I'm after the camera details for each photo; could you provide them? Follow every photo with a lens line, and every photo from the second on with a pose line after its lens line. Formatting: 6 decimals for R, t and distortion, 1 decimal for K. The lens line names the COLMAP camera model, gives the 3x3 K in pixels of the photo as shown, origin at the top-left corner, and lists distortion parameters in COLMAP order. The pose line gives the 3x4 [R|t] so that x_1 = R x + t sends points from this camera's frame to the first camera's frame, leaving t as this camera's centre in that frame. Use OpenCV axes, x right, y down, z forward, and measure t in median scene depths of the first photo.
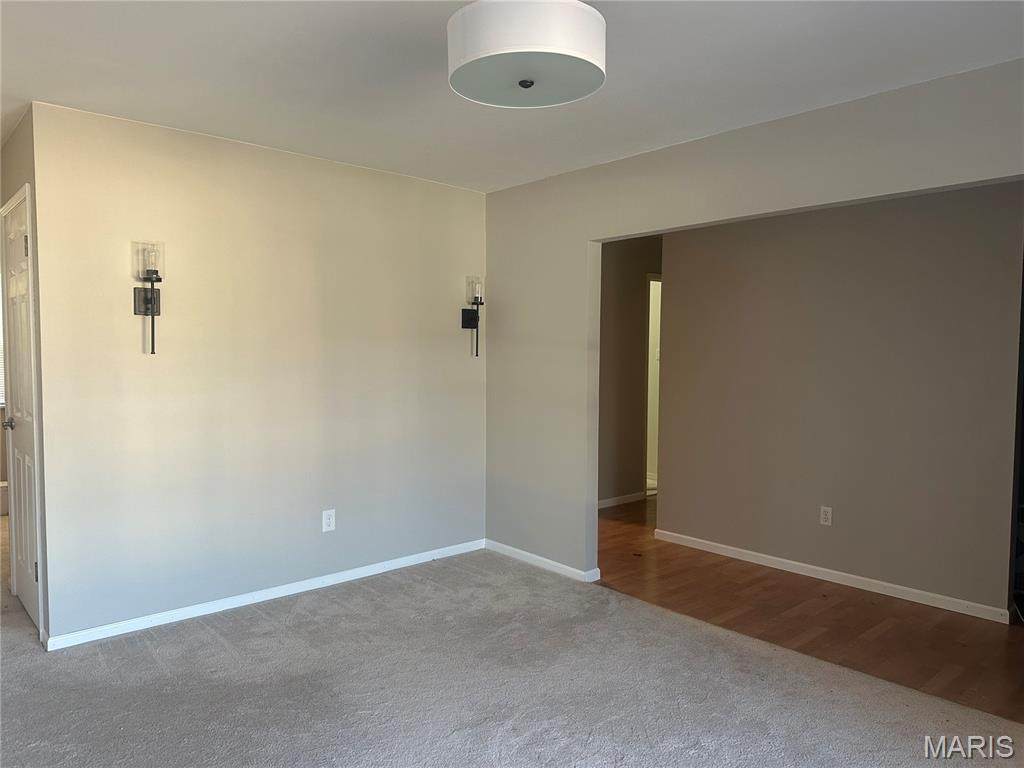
lens RADIAL K [[710.6, 0, 508.1], [0, 710.6, 385.8], [0, 0, 1]] dist [0.118635, -0.109966]
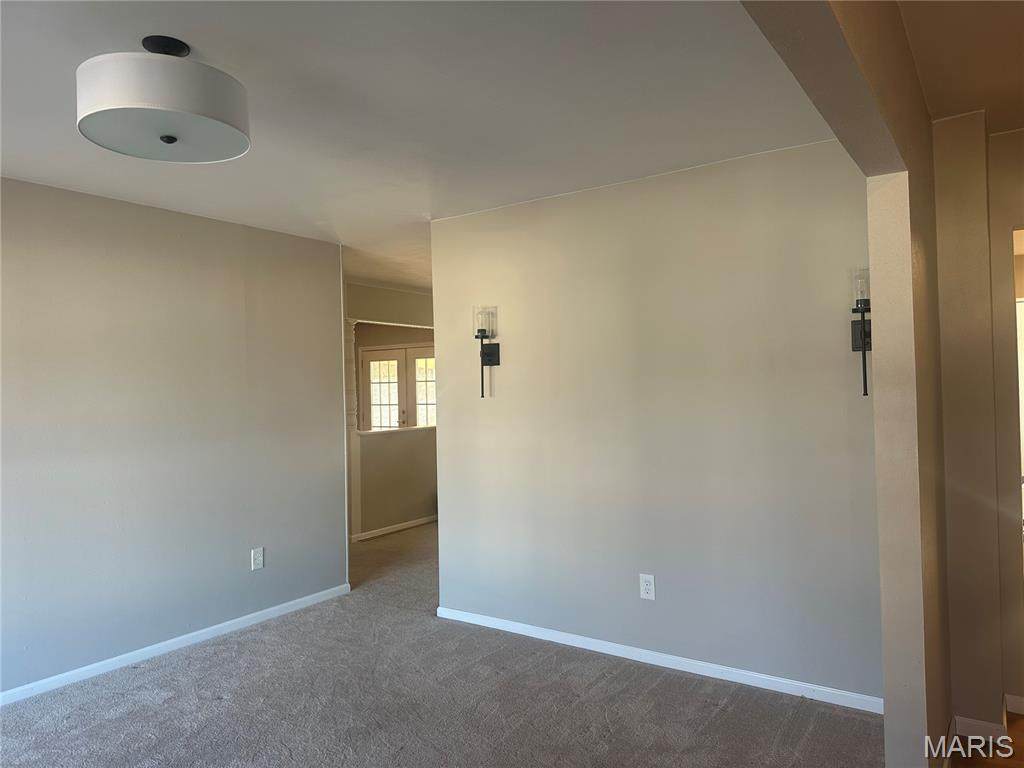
lens RADIAL K [[710.6, 0, 508.1], [0, 710.6, 385.8], [0, 0, 1]] dist [0.118635, -0.109966]
pose [[0.224251, -0.021206, -0.974301, 0.565820], [-0.021162, 0.999421, -0.026624, -0.027870], [0.974302, 0.026589, 0.223673, 0.635821]]
